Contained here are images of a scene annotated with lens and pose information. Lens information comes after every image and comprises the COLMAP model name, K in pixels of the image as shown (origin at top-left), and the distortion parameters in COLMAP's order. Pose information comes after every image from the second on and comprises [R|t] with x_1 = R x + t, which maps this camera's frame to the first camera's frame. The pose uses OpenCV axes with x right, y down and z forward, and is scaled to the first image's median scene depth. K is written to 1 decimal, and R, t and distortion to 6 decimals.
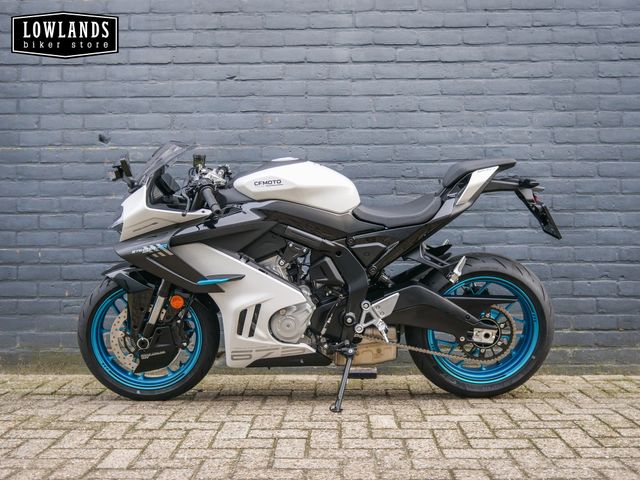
lens RADIAL K [[735.8, 0, 324.5], [0, 735.8, 243.5], [0, 0, 1]] dist [-0.001983, 0.000000]
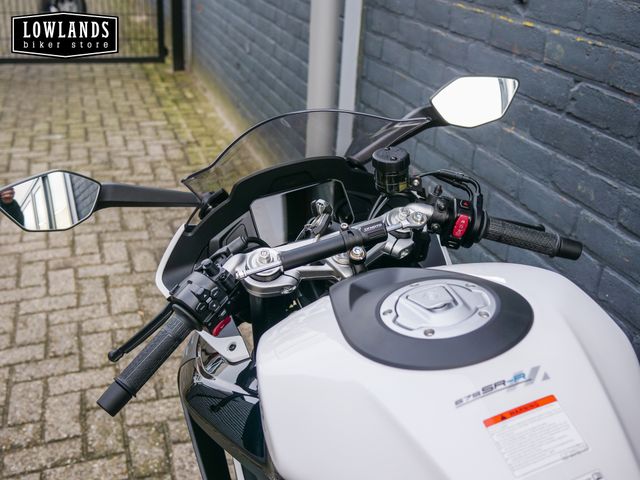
lens RADIAL K [[735.8, 0, 320.5], [0, 735.8, 238.9], [0, 0, 1]] dist [-0.001983, 0.000000]
pose [[0.321344, 0.406699, -0.855181, 0.111196], [-0.040773, 0.908183, 0.416584, -0.194183], [0.946084, -0.098999, 0.308422, 0.733505]]
